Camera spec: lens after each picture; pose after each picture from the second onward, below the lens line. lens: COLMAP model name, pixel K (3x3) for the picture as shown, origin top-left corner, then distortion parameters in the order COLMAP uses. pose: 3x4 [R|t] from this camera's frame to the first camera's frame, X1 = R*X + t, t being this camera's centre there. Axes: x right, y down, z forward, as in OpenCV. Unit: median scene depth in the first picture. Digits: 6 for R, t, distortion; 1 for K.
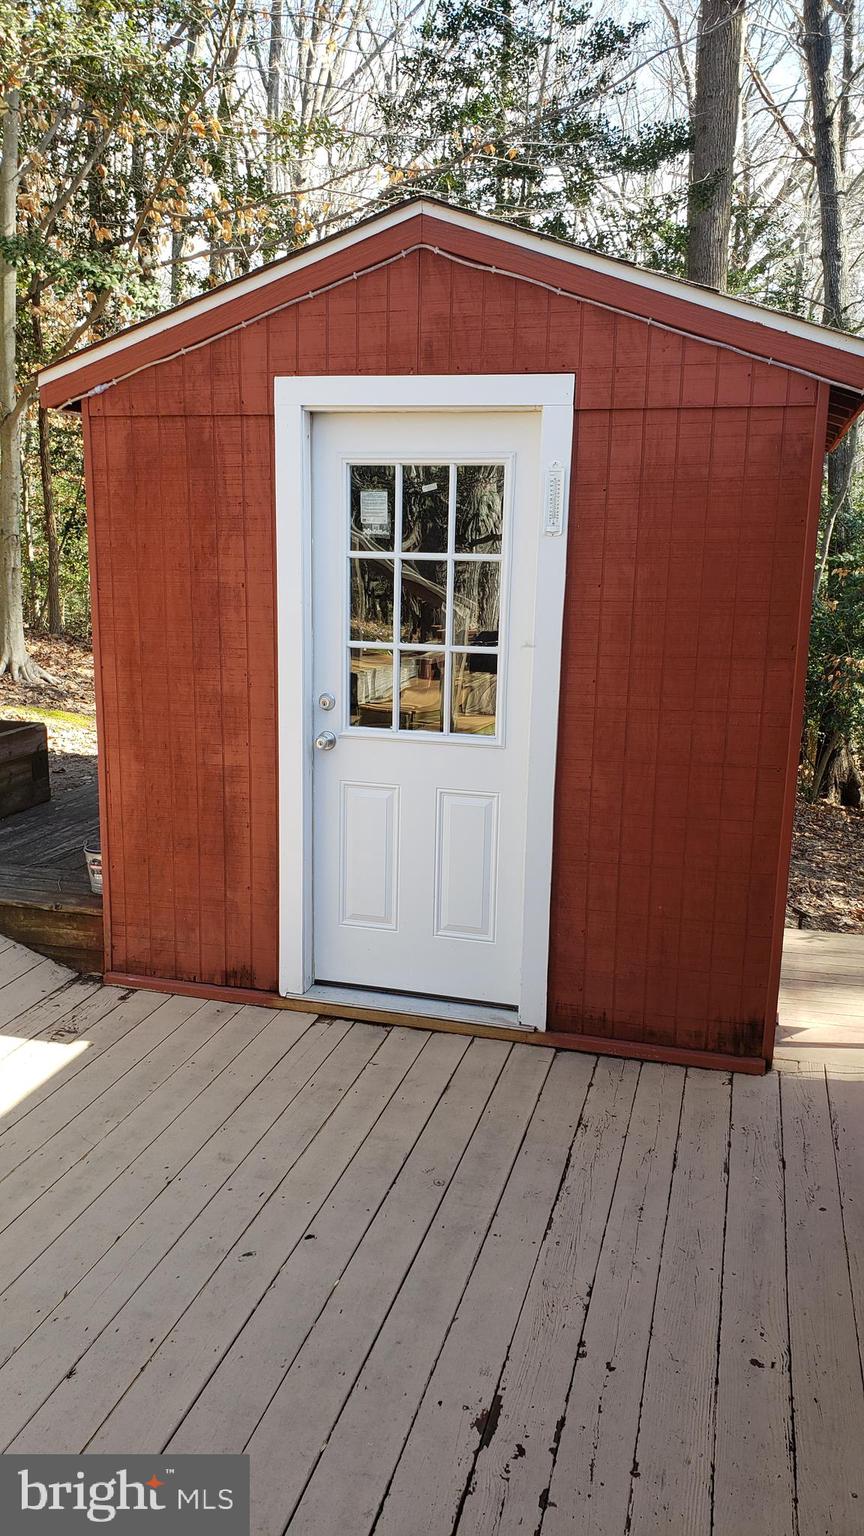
lens RADIAL K [[1186.0, 0, 426.7], [0, 1186.0, 776.4], [0, 0, 1]] dist [0.031192, -0.005691]
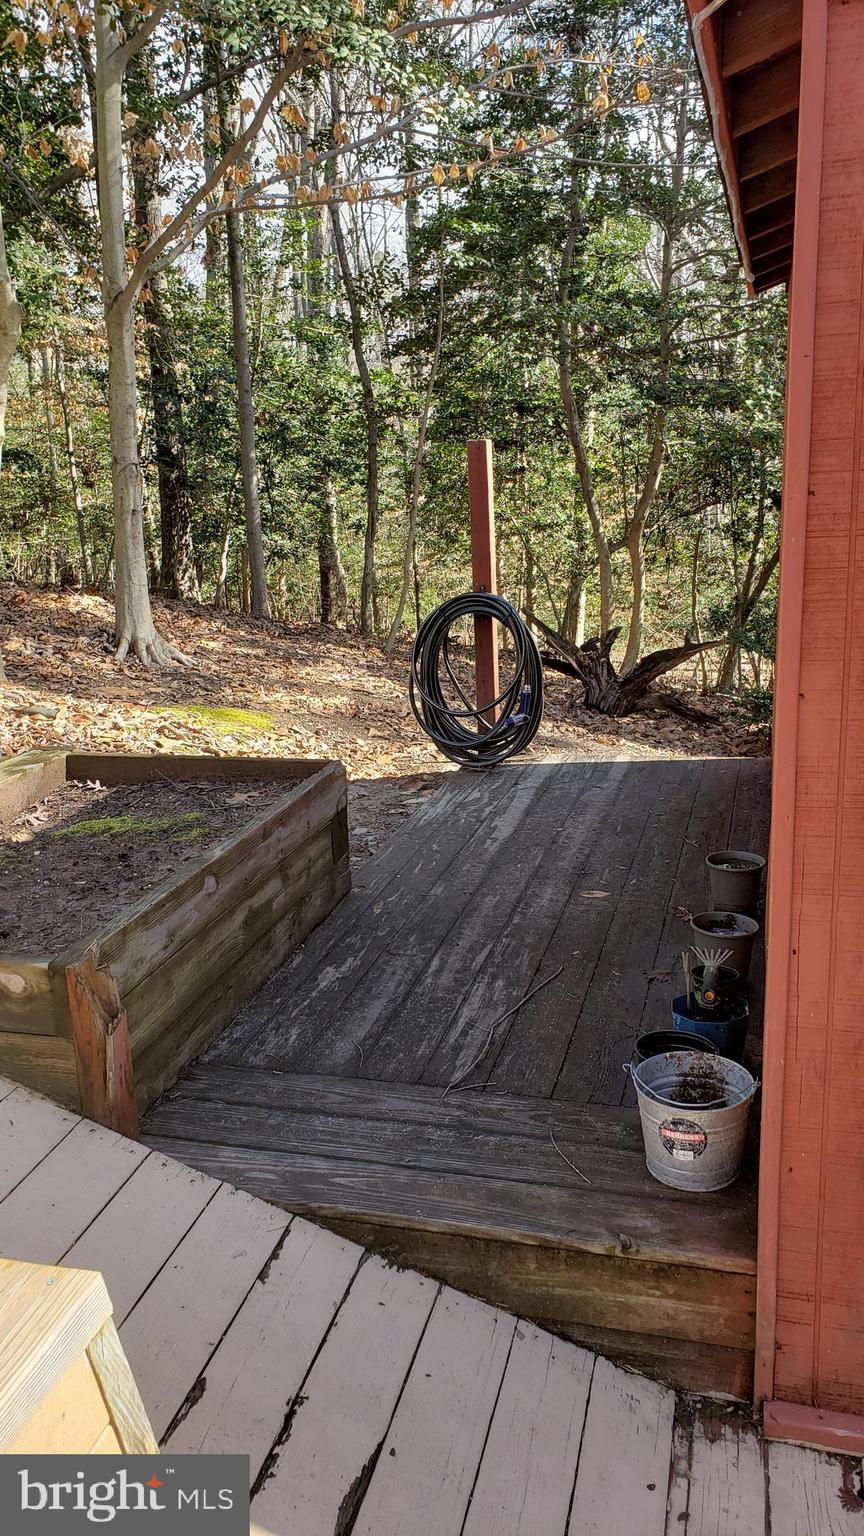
lens RADIAL K [[1186.0, 0, 437.7], [0, 1186.0, 757.7], [0, 0, 1]] dist [0.031192, -0.005691]
pose [[0.998553, -0.053609, 0.004135, -0.366869], [0.053425, 0.997917, 0.036153, -0.085760], [-0.006064, -0.035879, 0.999338, 0.569159]]
